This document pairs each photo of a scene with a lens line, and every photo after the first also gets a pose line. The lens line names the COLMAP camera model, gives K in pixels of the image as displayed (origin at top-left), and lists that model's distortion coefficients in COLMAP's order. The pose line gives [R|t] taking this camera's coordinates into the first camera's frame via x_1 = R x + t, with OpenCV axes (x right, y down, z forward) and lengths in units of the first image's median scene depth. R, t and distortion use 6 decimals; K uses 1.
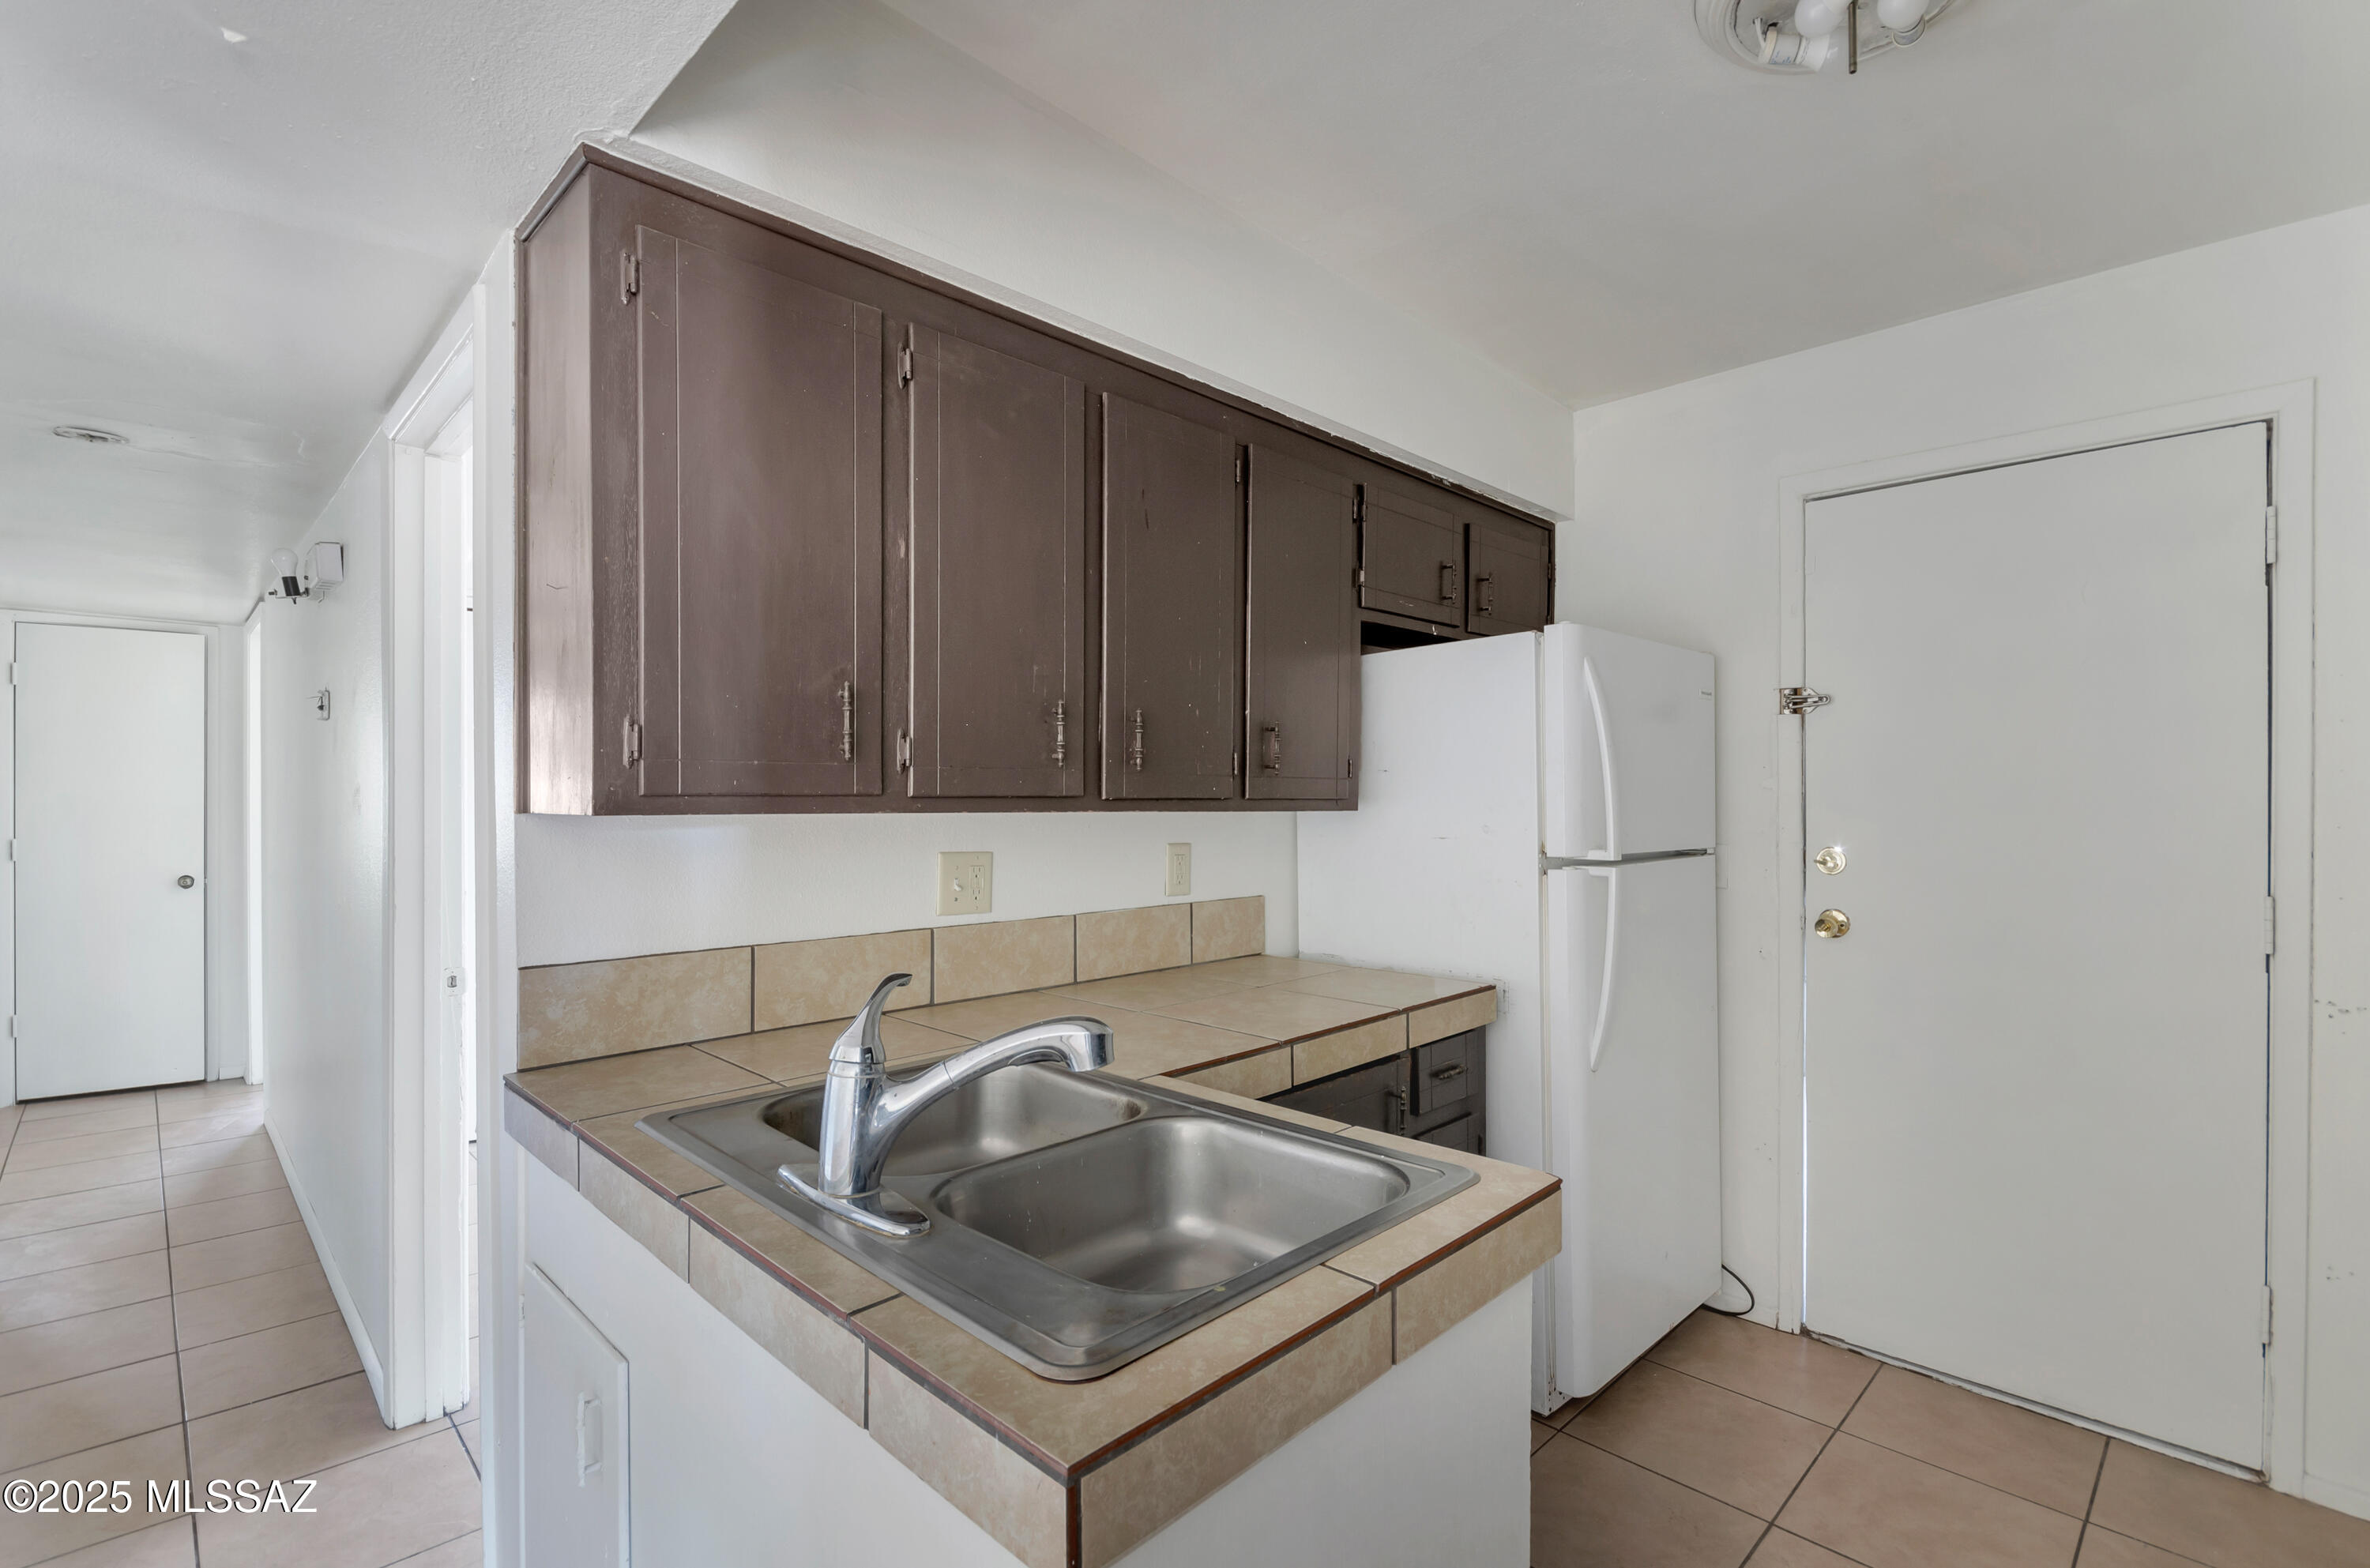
lens RADIAL K [[1070.1, 0, 1189.0], [0, 1070.1, 791.6], [0, 0, 1]] dist [-0.005166, -0.000590]
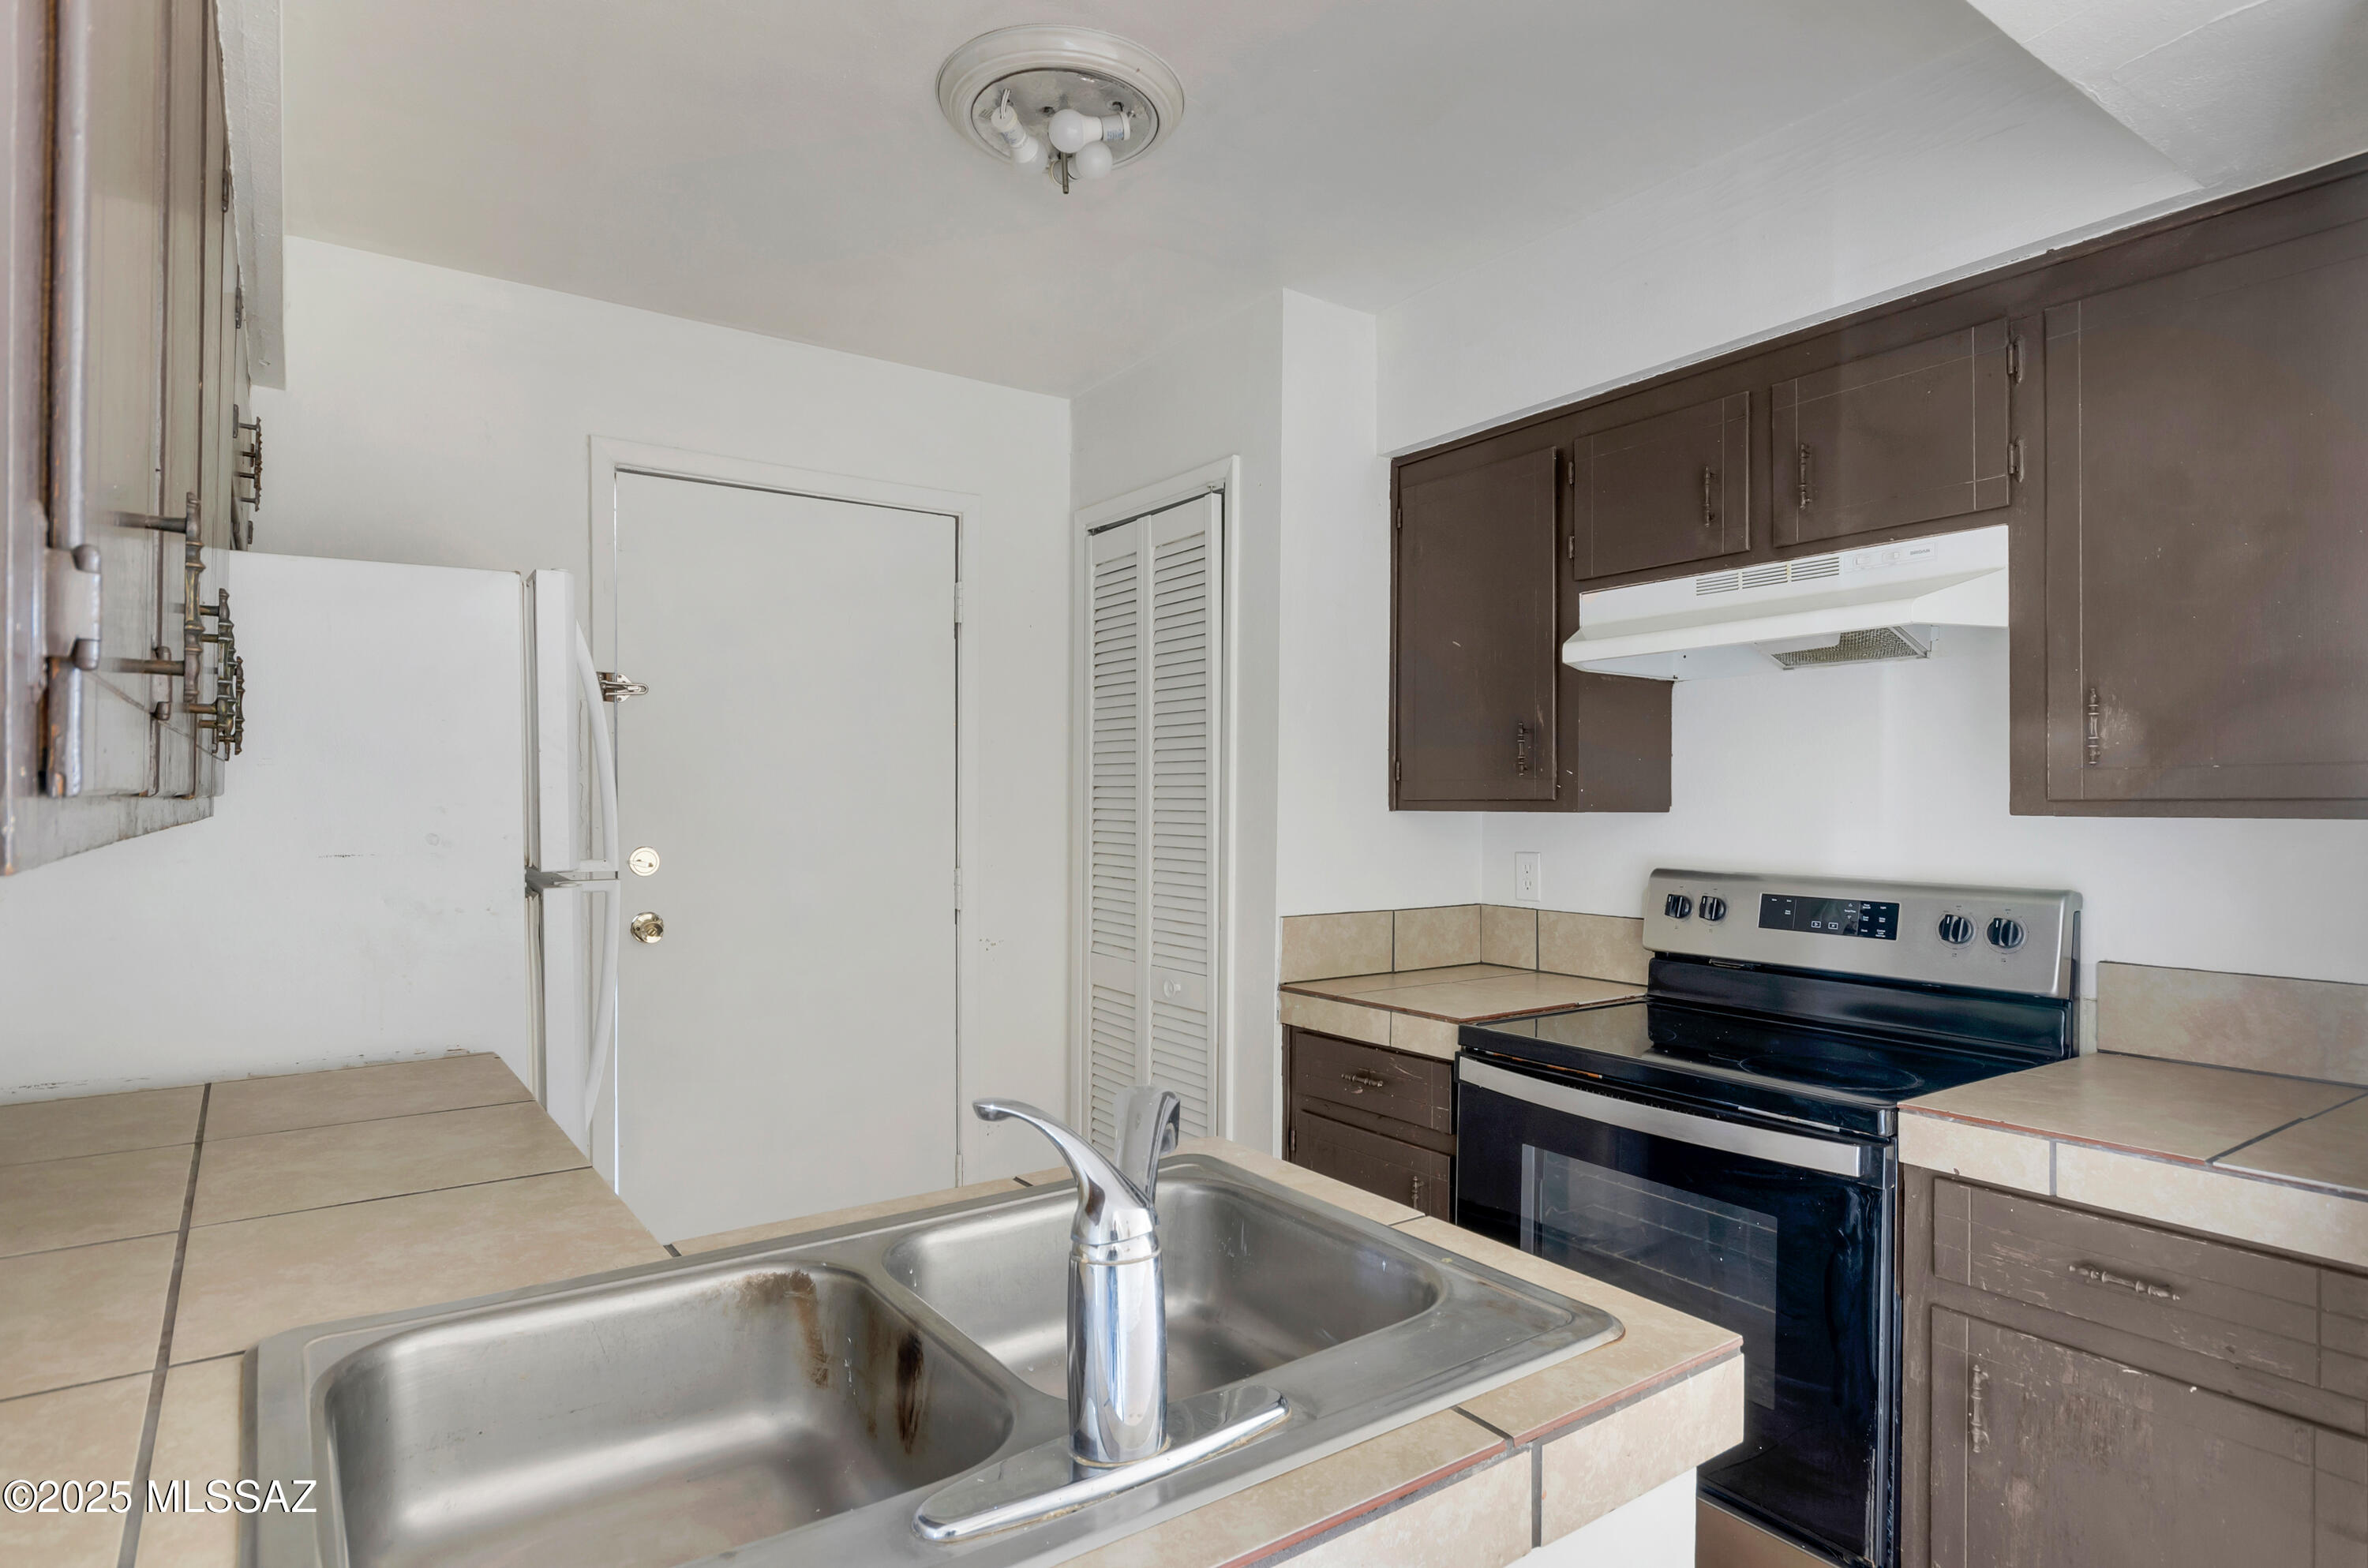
lens RADIAL K [[1268.2, 0, 1191.6], [0, 1268.2, 791.6], [0, 0, 1]] dist [-0.003438, 0.001779]
pose [[0.162406, 0.002729, 0.986720, -0.483766], [-0.007968, 0.999967, -0.001454, 0.000626], [-0.986692, -0.007626, 0.162423, 0.400448]]
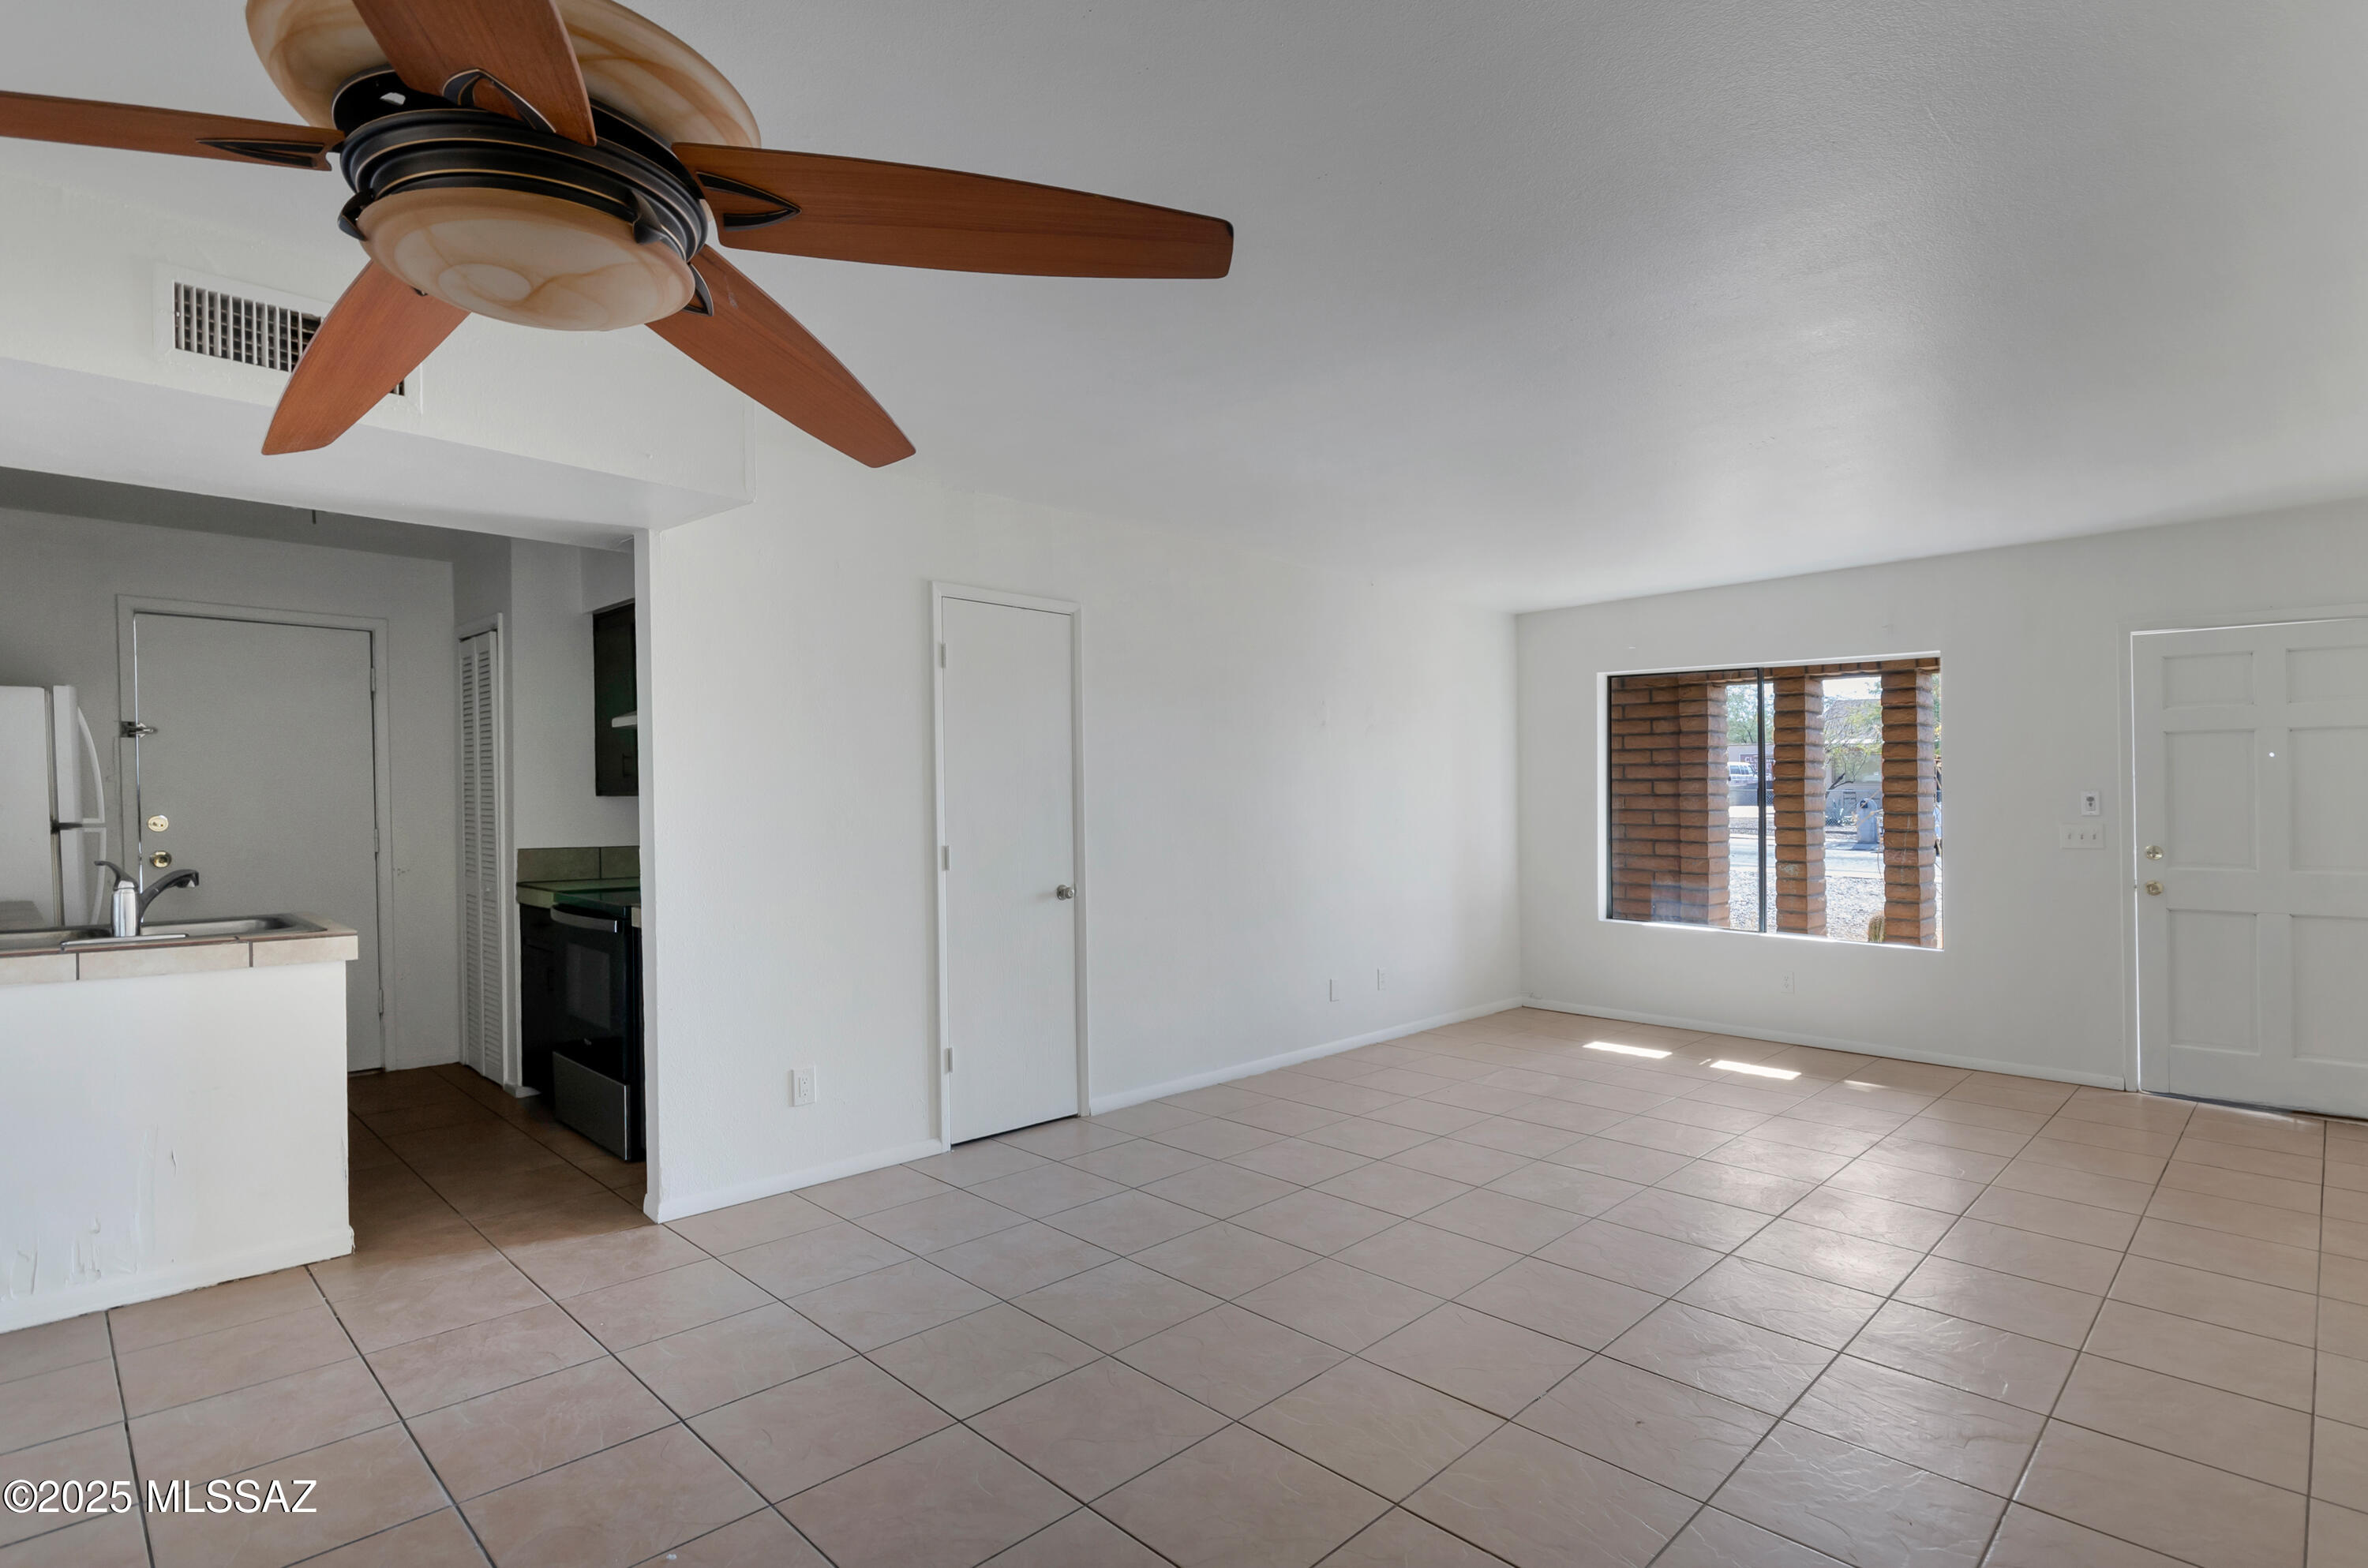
lens RADIAL K [[1189.3, 0, 1171.1], [0, 1189.3, 792.6], [0, 0, 1]] dist [0.005215, 0.000285]
pose [[-0.010091, -0.003784, 0.999942, -1.568982], [-0.010980, 0.999933, 0.003673, -0.012756], [-0.999889, -0.010943, -0.010131, -0.732255]]
